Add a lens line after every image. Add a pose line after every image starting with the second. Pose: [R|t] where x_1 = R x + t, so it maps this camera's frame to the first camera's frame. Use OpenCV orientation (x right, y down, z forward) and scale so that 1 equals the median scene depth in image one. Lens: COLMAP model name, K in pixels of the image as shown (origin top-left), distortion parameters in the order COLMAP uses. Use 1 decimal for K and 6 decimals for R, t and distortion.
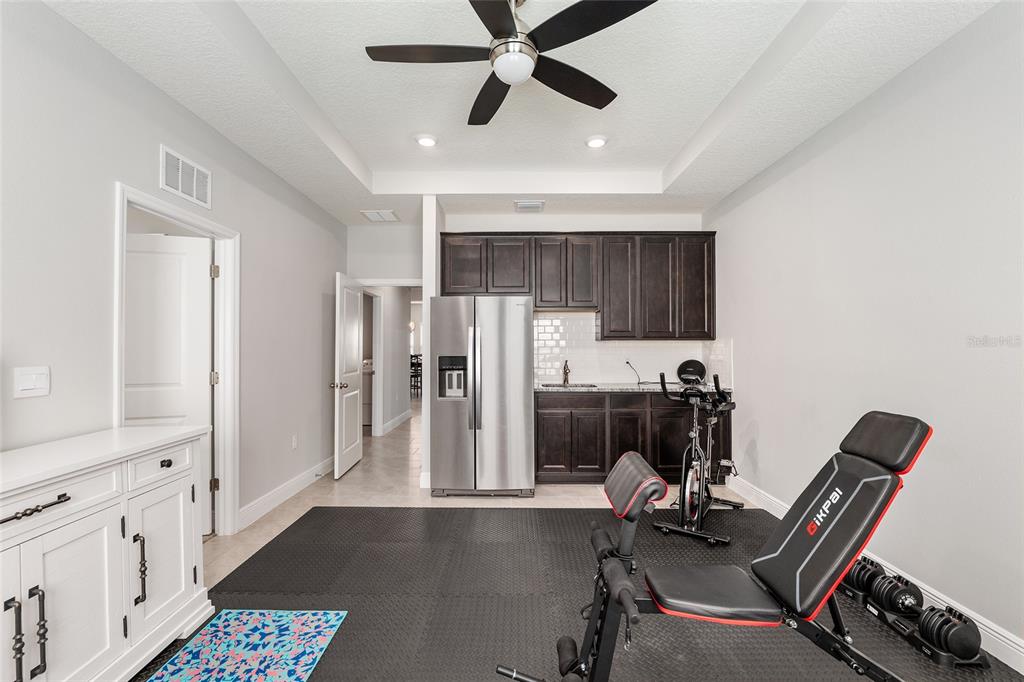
lens RADIAL K [[419.6, 0, 511.6], [0, 419.6, 338.5], [0, 0, 1]] dist [-0.014725, -0.000280]
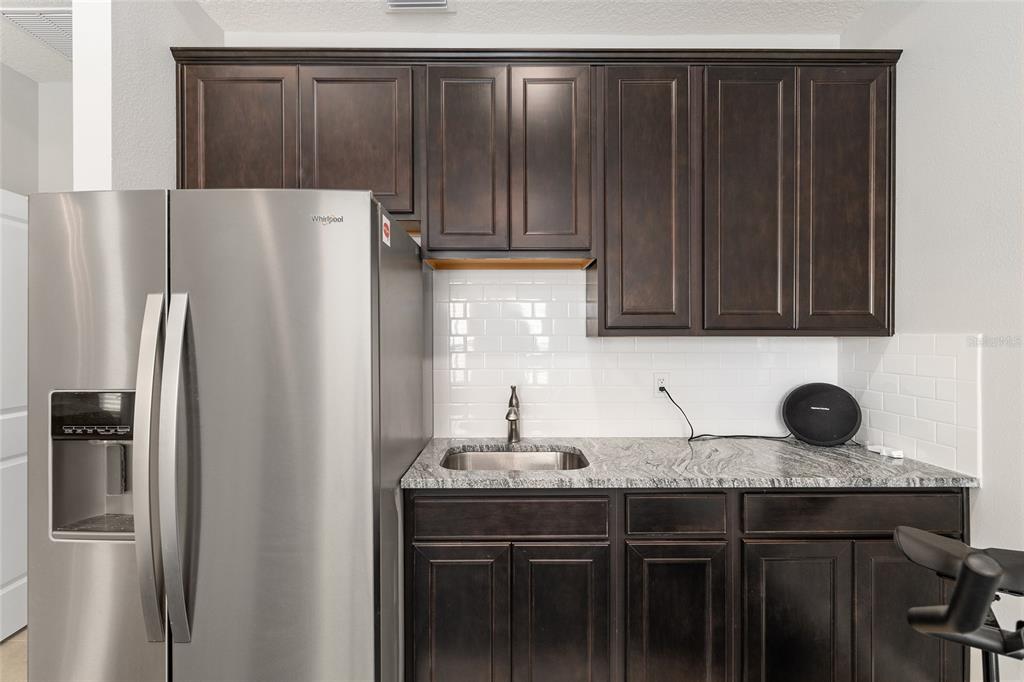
lens RADIAL K [[473.6, 0, 508.7], [0, 473.6, 340.4], [0, 0, 1]] dist [0.001988, -0.000982]
pose [[0.999836, -0.000762, 0.018101, 0.123095], [0.000409, 0.999810, 0.019466, -0.000656], [-0.018112, -0.019455, 0.999647, 0.567213]]
